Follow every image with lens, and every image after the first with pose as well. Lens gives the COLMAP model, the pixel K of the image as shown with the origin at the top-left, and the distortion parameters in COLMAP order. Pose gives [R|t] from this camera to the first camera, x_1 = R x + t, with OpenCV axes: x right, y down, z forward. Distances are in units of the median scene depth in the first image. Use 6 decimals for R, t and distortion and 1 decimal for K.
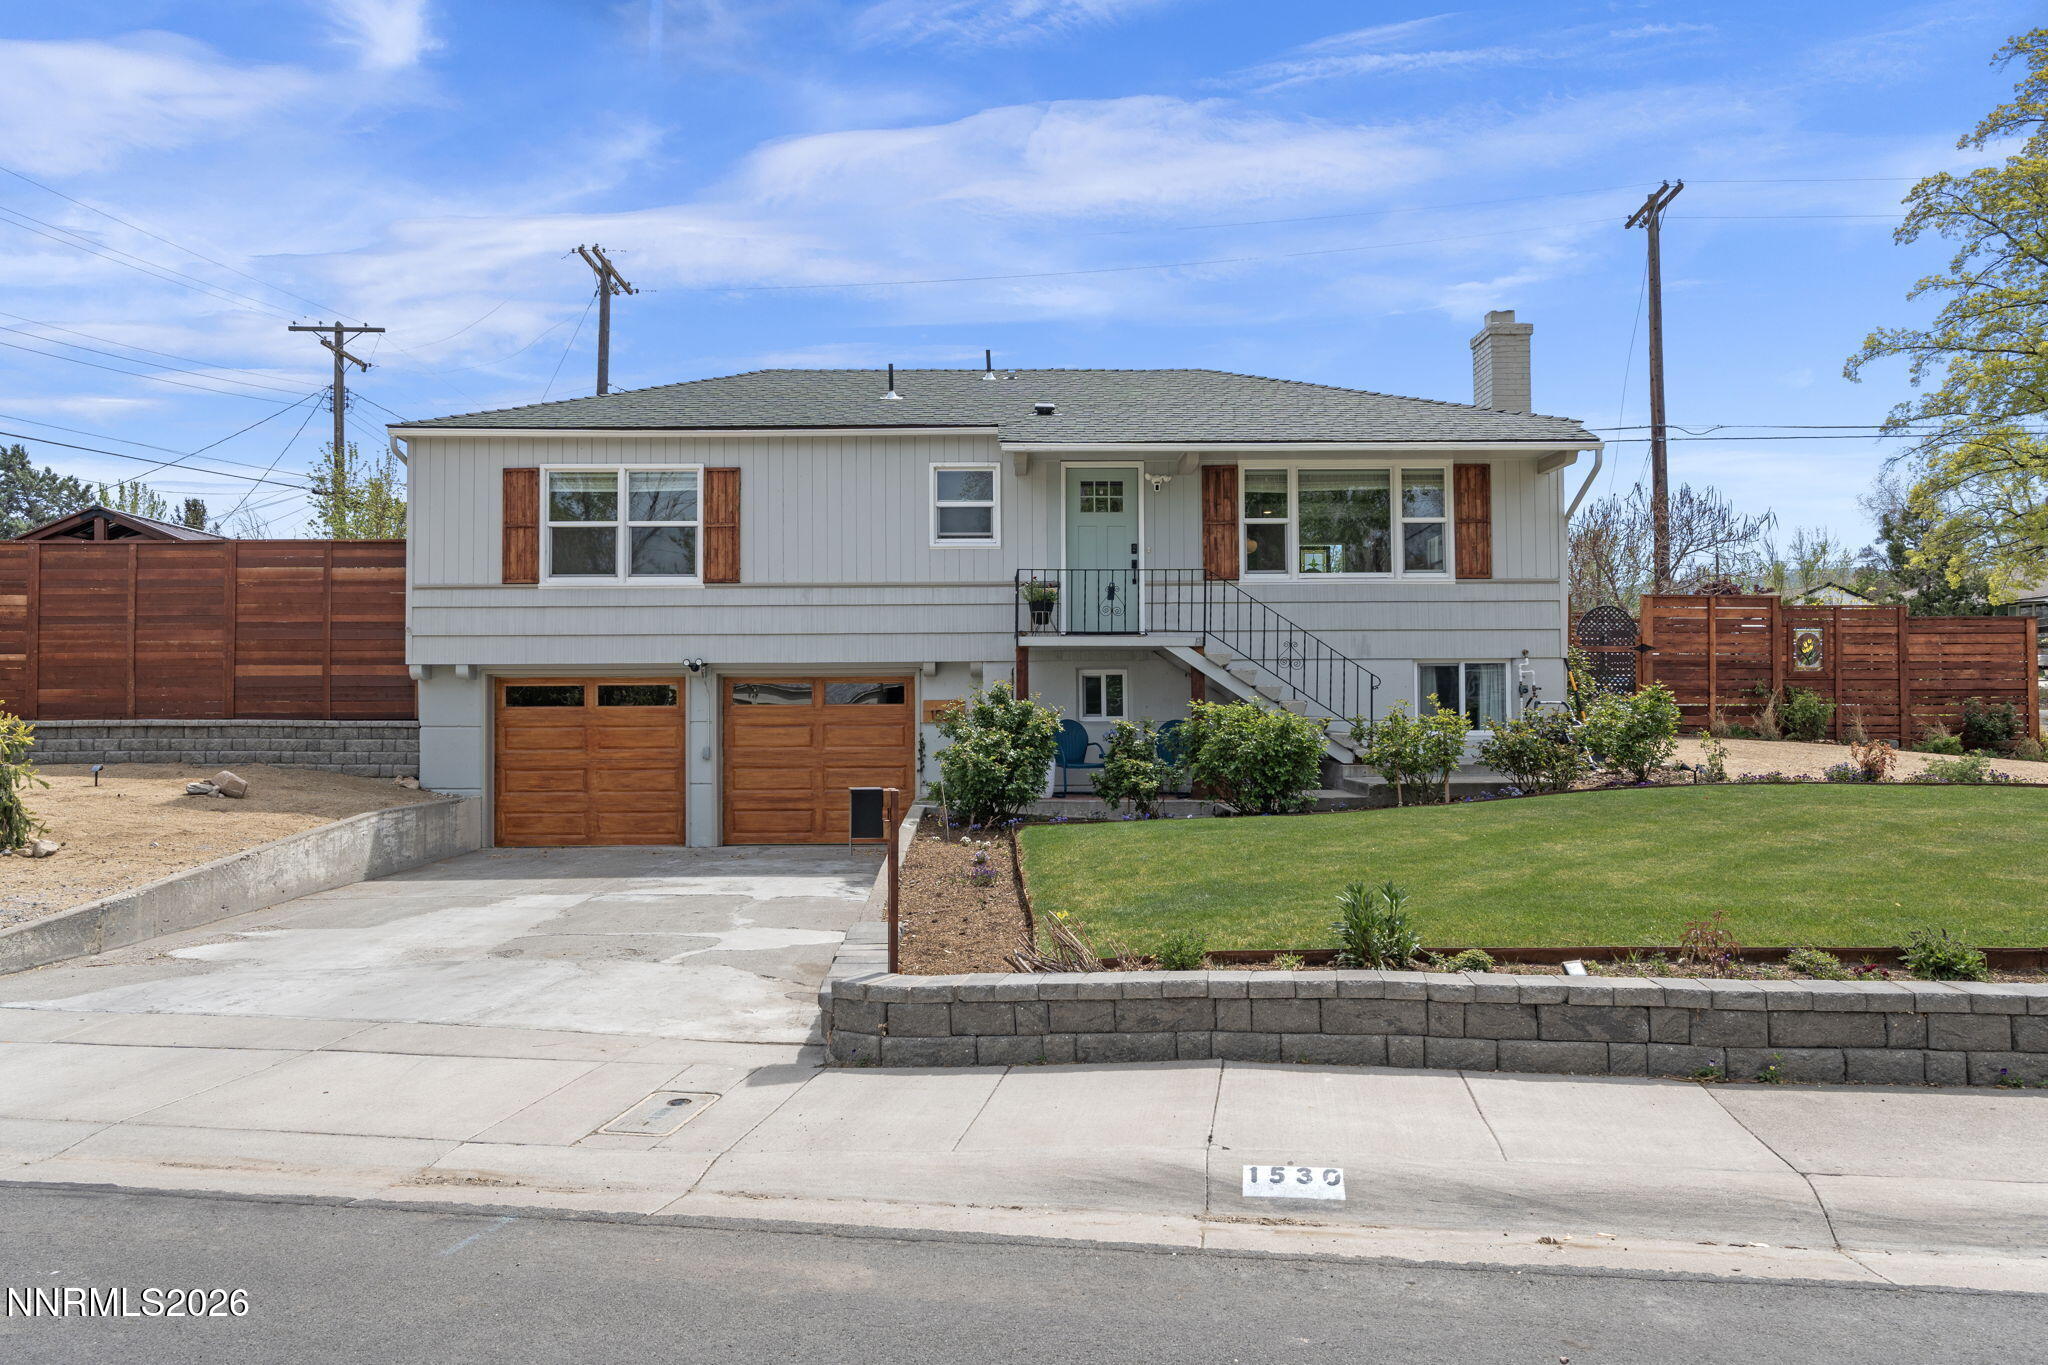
lens RADIAL K [[950.7, 0, 1024.0], [0, 950.7, 682.5], [0, 0, 1]] dist [-0.000458, 0.000121]
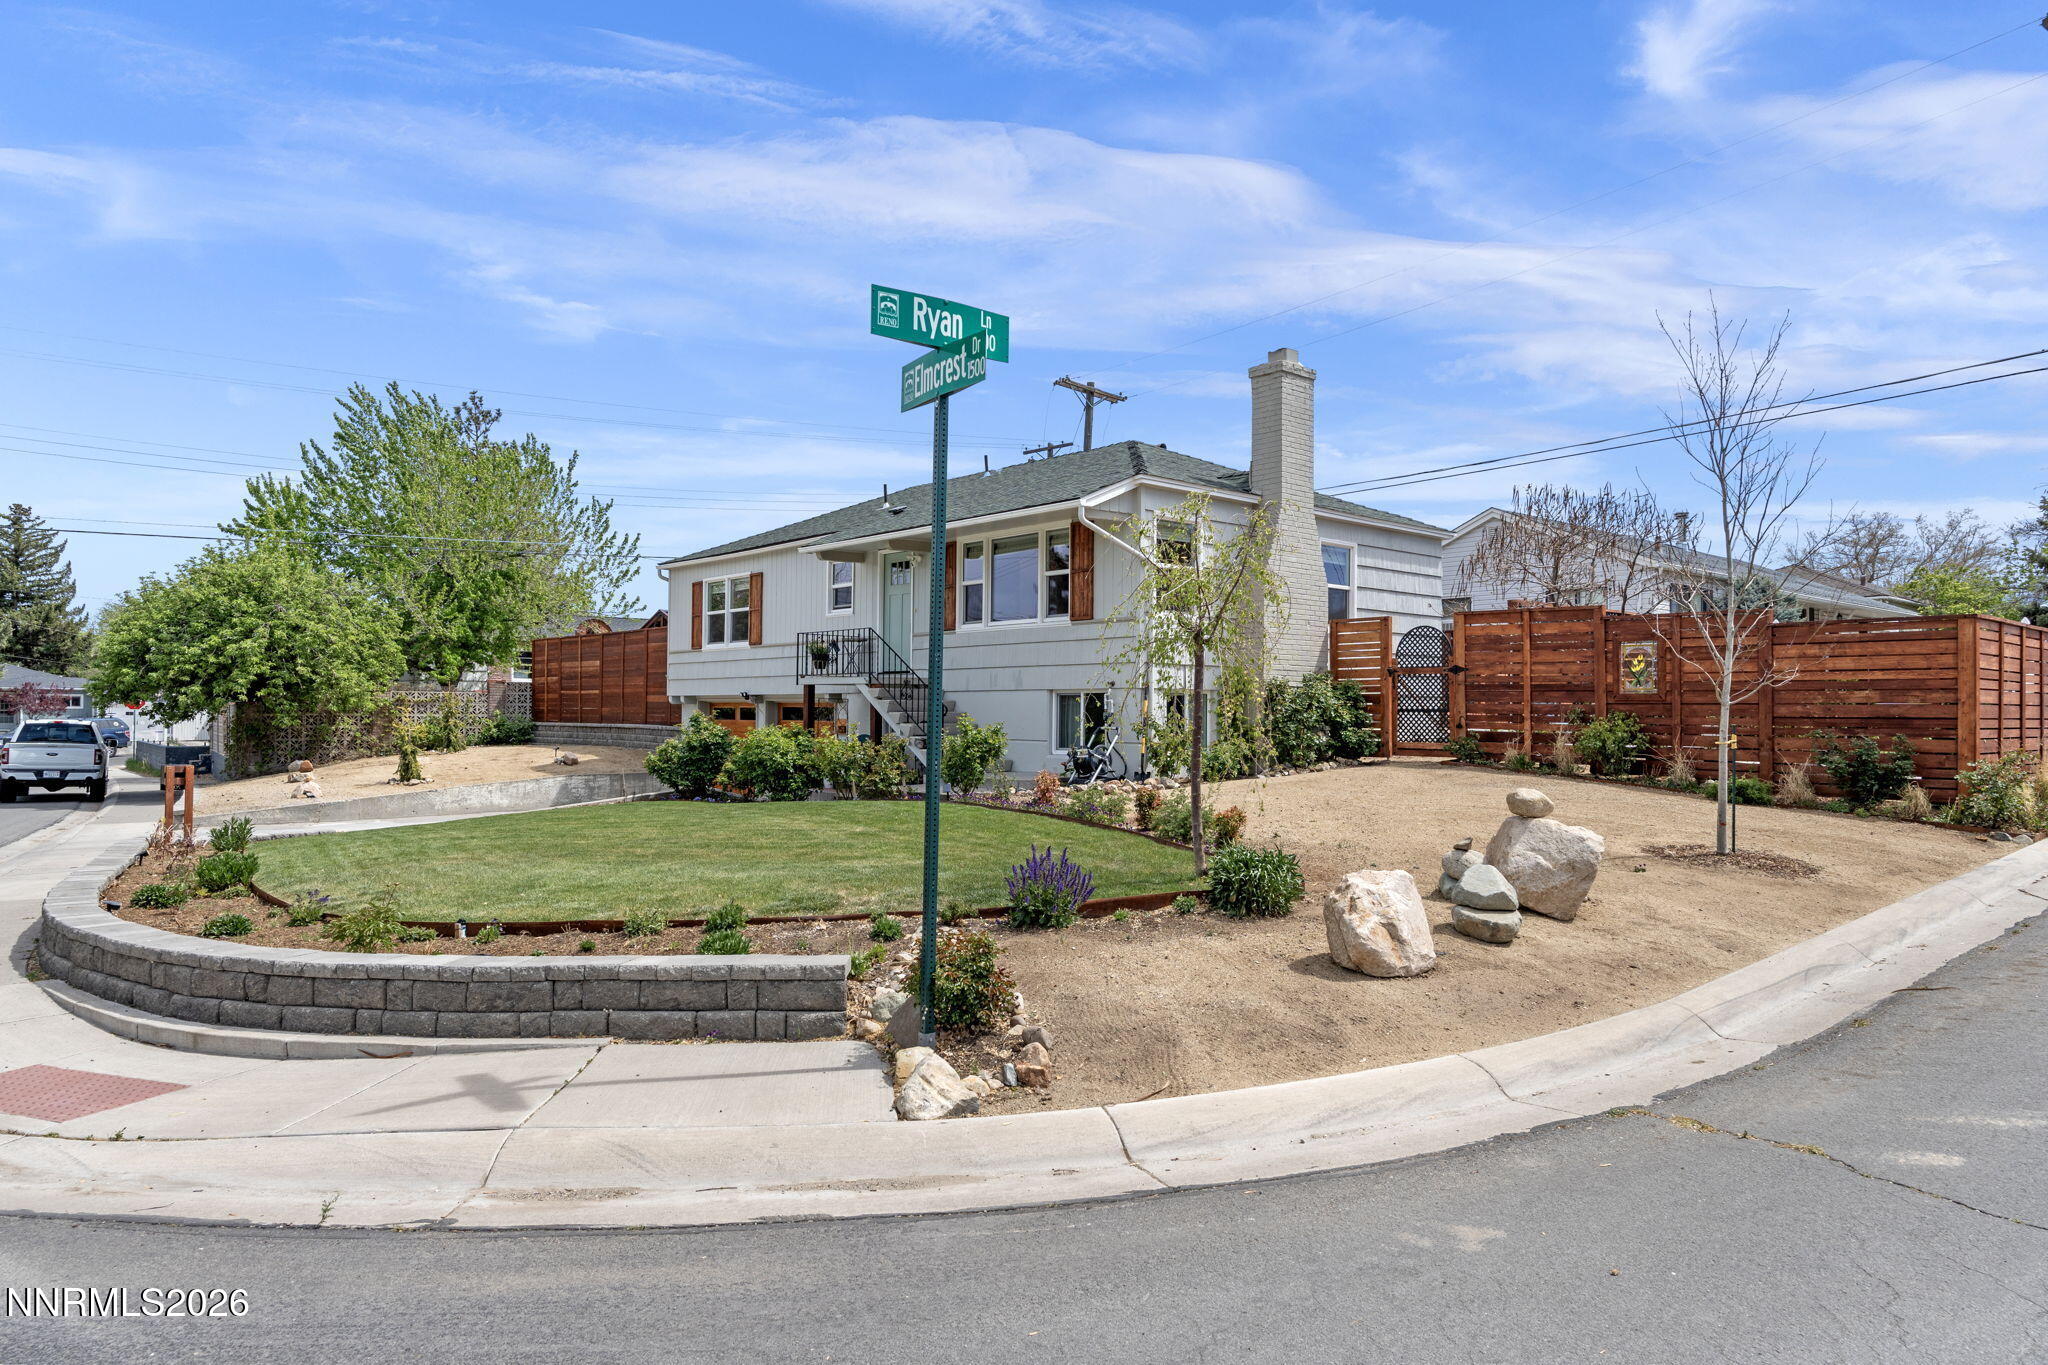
lens RADIAL K [[903.8, 0, 1024.0], [0, 903.8, 682.5], [0, 0, 1]] dist [-0.006388, 0.000262]
pose [[0.797301, -0.014172, -0.603415, 0.916418], [0.005693, 0.999856, -0.015961, -0.012769], [0.603555, 0.009290, 0.797267, 0.049091]]
